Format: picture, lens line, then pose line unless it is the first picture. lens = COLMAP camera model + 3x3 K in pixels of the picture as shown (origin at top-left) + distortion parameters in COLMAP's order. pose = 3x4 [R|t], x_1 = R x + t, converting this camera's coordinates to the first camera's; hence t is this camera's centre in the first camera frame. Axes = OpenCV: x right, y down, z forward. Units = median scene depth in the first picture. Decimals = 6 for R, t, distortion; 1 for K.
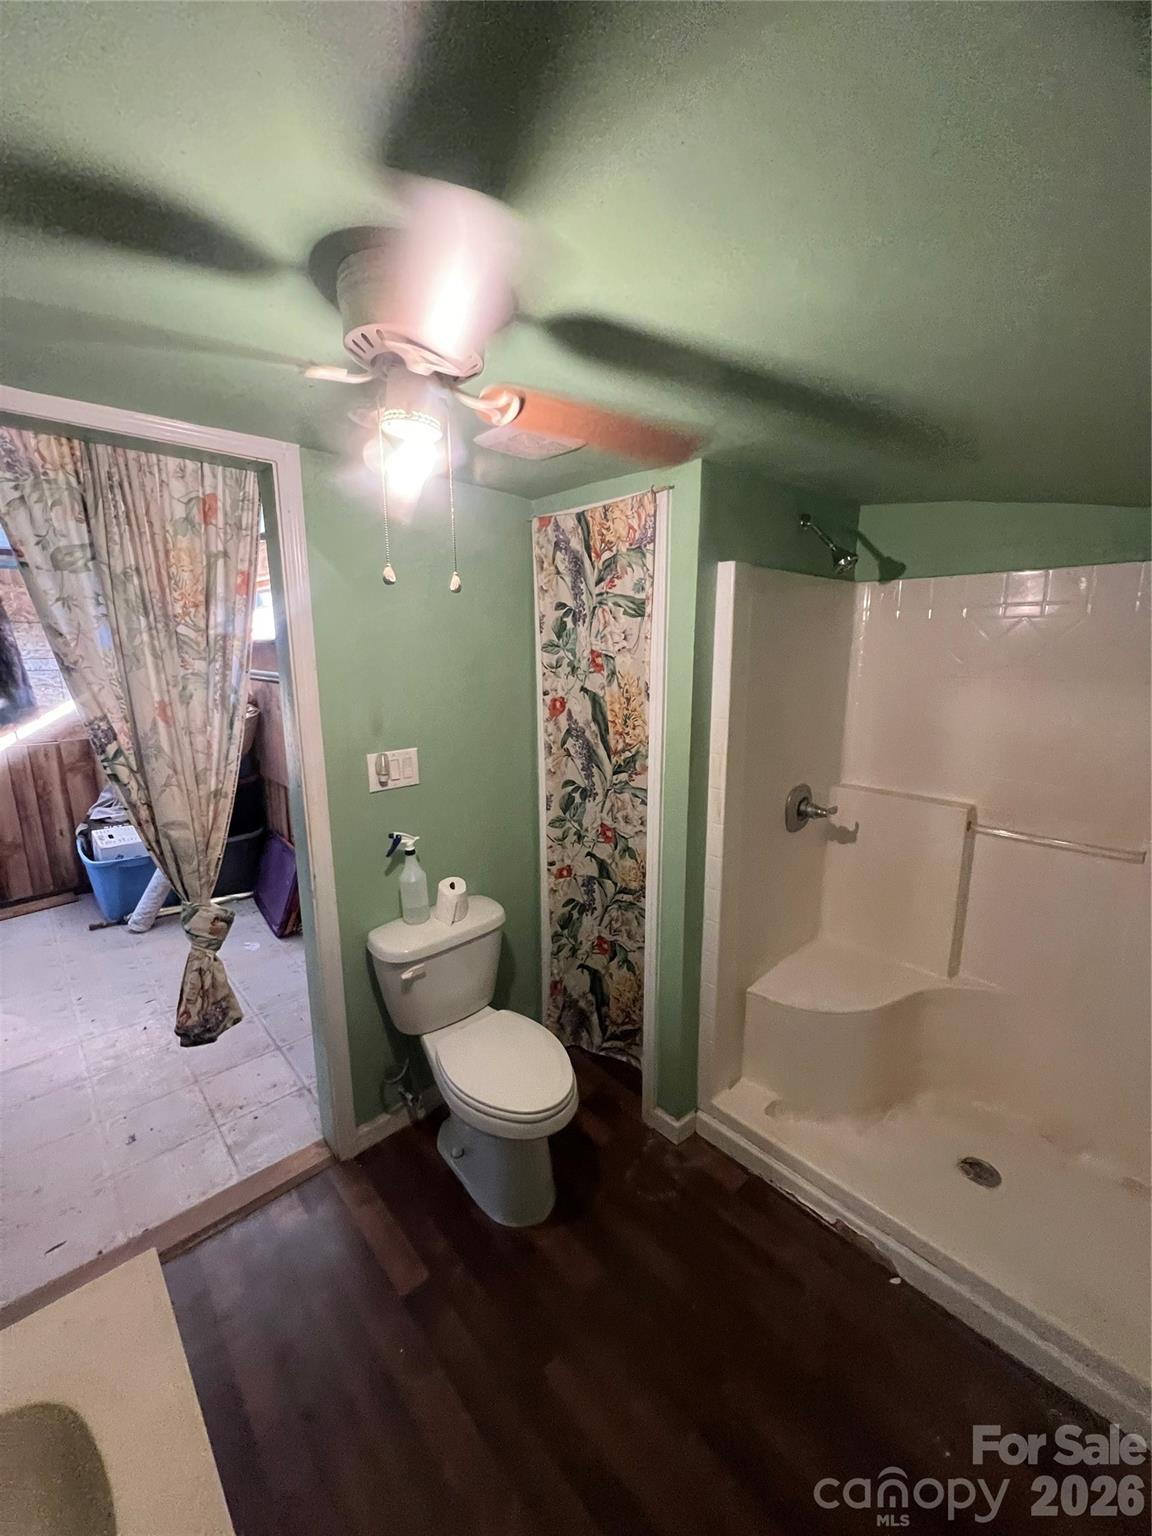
lens RADIAL K [[610.8, 0, 573.5], [0, 610.8, 772.8], [0, 0, 1]] dist [-0.003617, -0.000394]
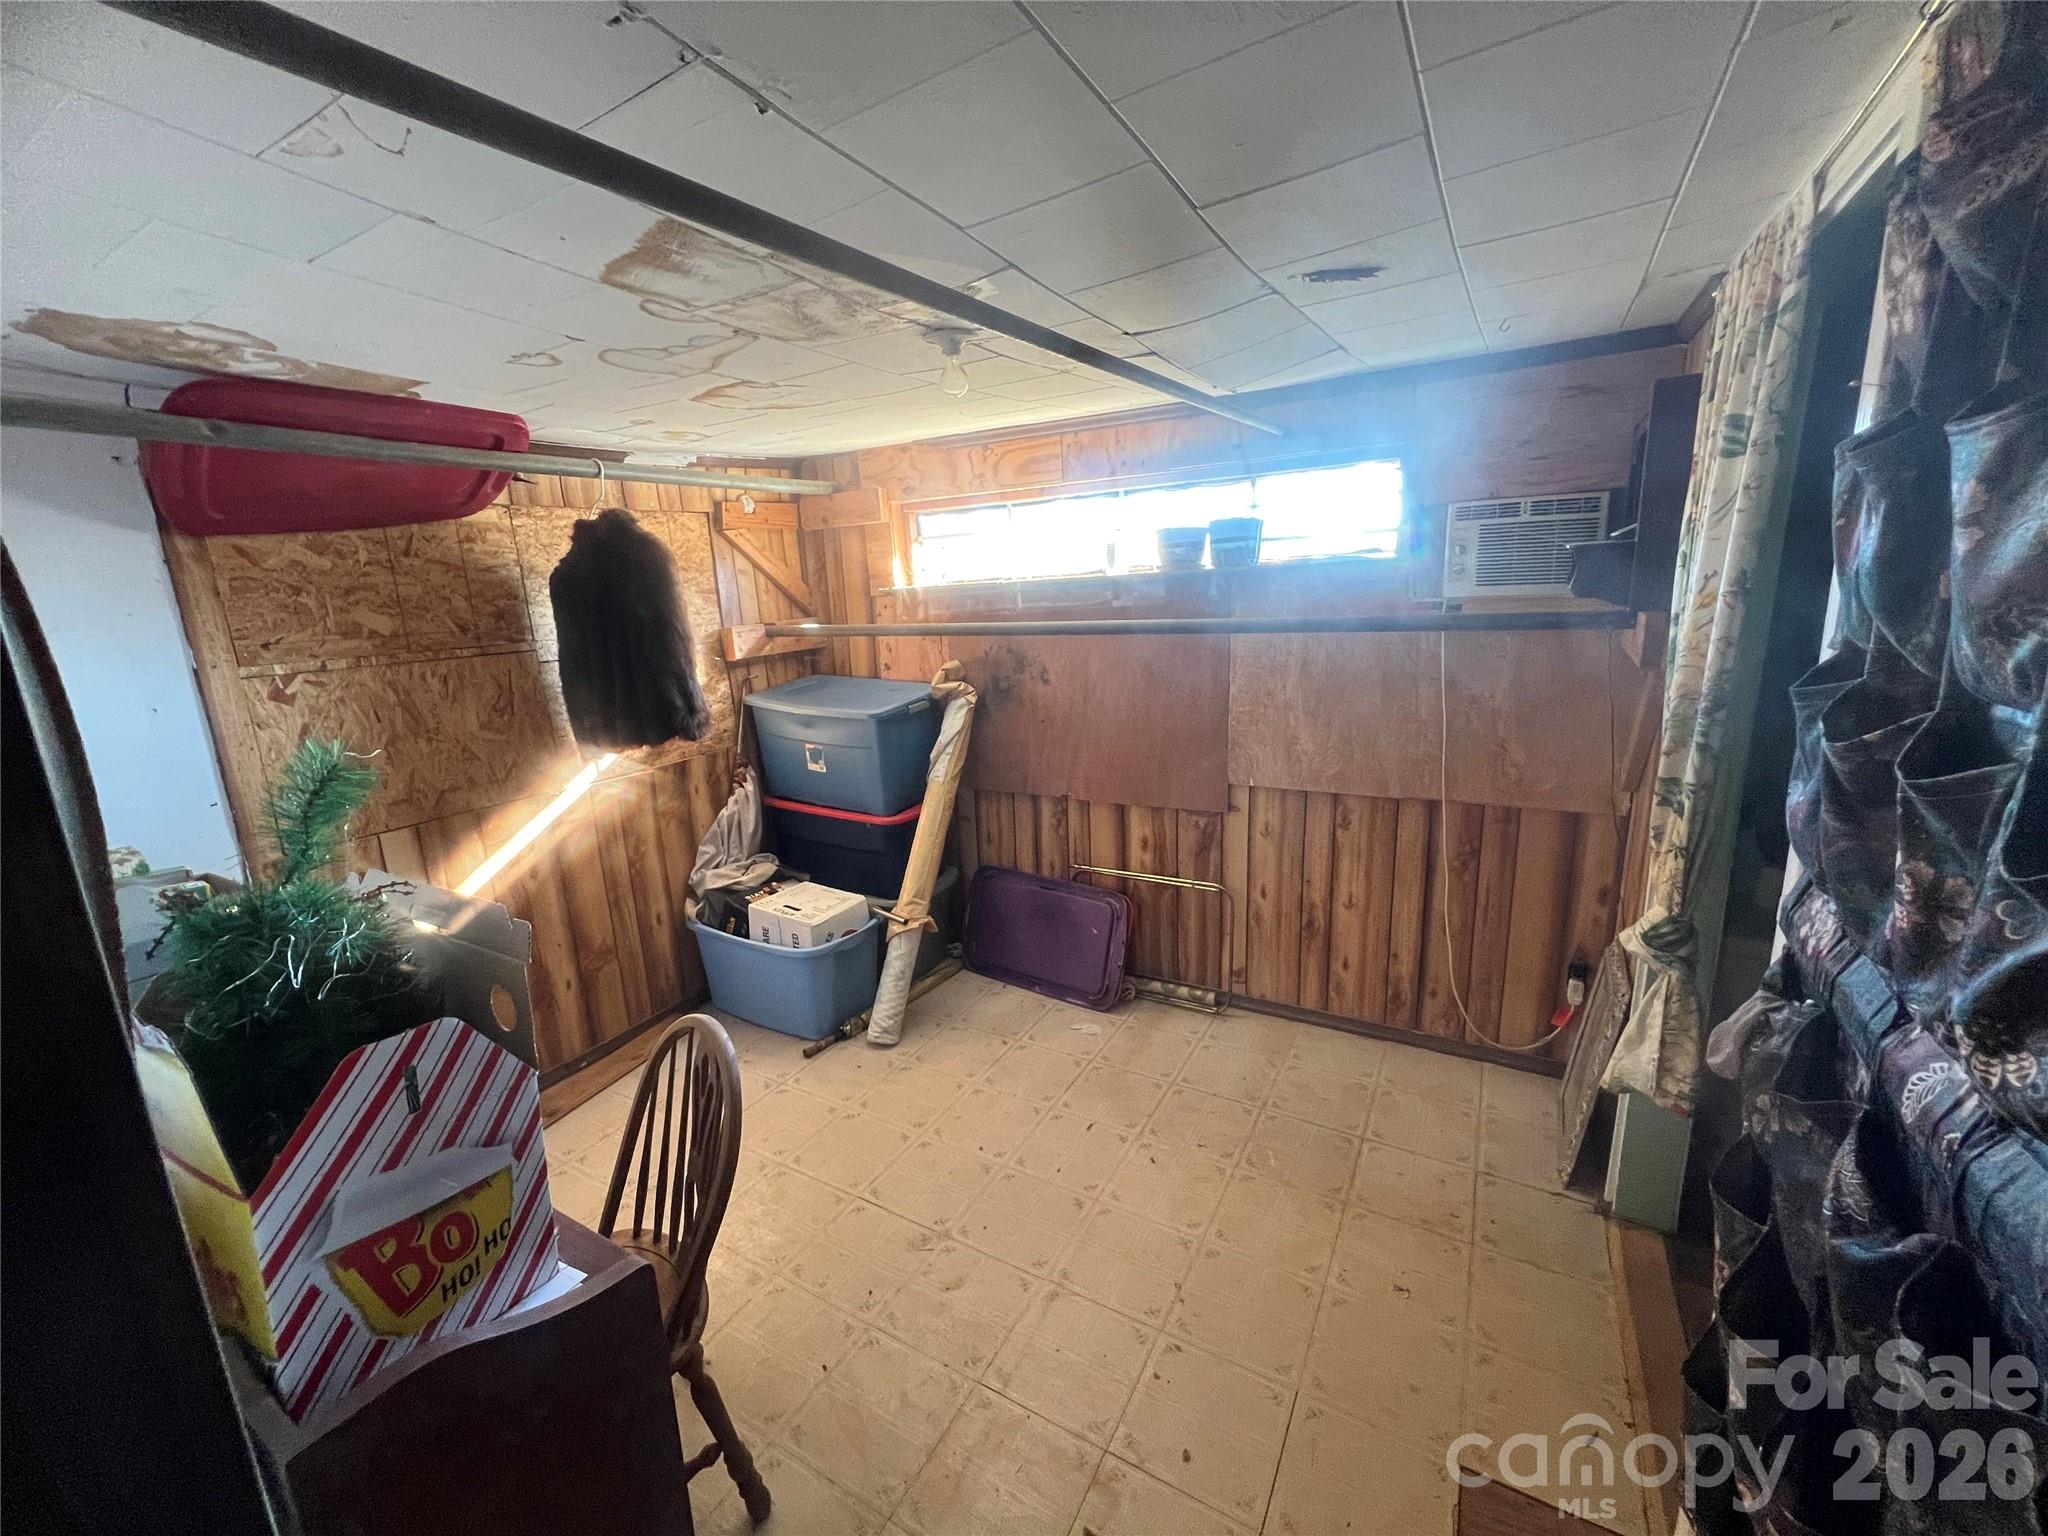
lens RADIAL K [[814.5, 0, 1023.7], [0, 814.5, 760.7], [0, 0, 1]] dist [-0.003617, -0.000394]
pose [[0.953237, -0.108185, 0.282196, -0.716055], [0.108603, 0.993984, 0.014206, -0.030761], [-0.282035, 0.017106, 0.959251, 0.118438]]
